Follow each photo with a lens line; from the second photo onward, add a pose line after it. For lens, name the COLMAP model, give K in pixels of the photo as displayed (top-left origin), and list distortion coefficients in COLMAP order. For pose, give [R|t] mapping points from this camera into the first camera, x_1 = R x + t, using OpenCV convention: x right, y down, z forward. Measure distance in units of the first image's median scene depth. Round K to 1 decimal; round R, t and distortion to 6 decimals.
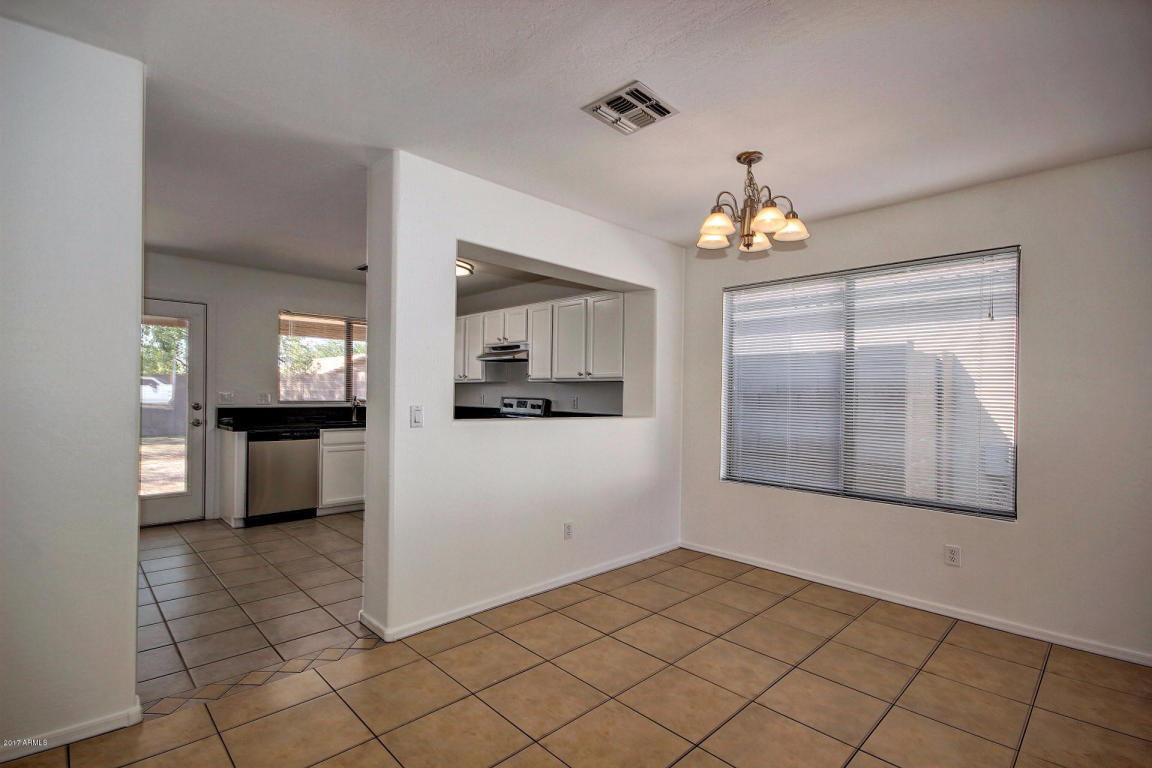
lens RADIAL K [[534.6, 0, 579.7], [0, 534.6, 392.4], [0, 0, 1]] dist [-0.003497, -0.000235]
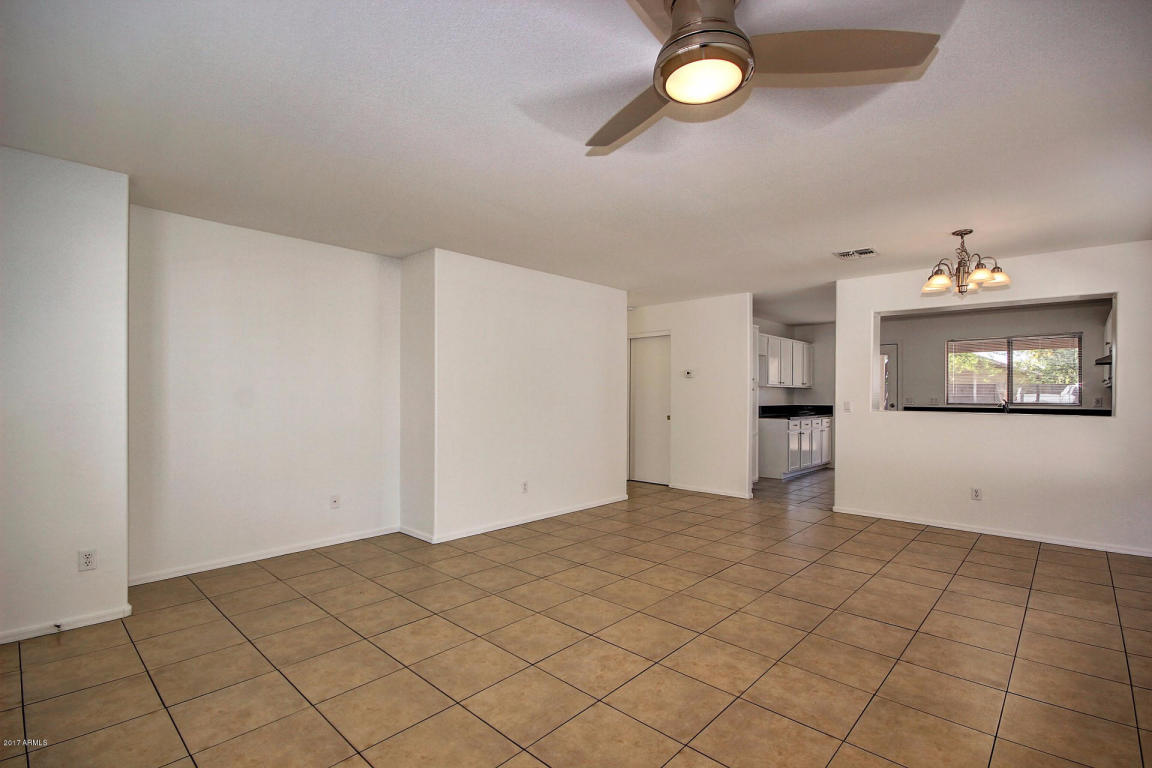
lens RADIAL K [[534.6, 0, 574.5], [0, 534.6, 390.6], [0, 0, 1]] dist [-0.003497, -0.000235]
pose [[0.036805, -0.017538, -0.999169, 0.908817], [-0.004378, 0.999834, -0.017711, 0.013442], [0.999313, 0.005026, 0.036722, -0.061871]]
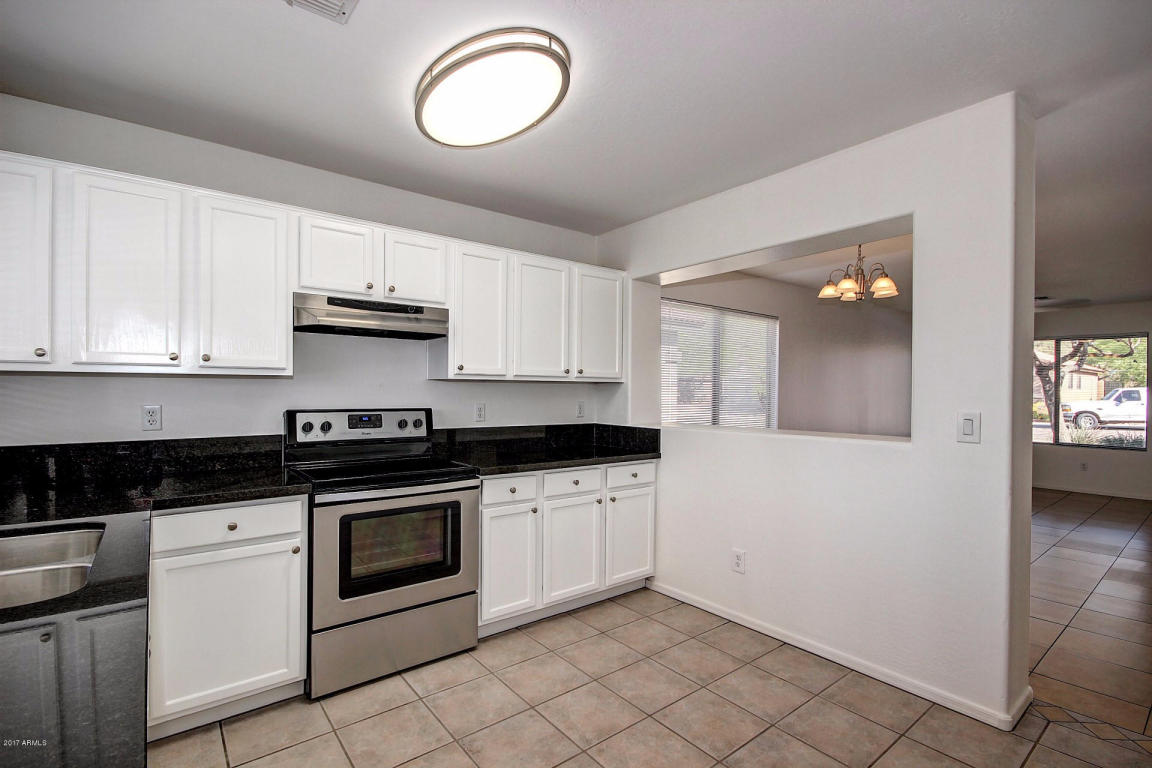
lens RADIAL K [[534.6, 0, 576.0], [0, 534.6, 392.1], [0, 0, 1]] dist [-0.003497, -0.000235]
pose [[0.094796, -0.021165, 0.995272, -0.656960], [-0.007386, 0.999731, 0.021964, -0.020321], [-0.995469, -0.009433, 0.094614, 0.851904]]
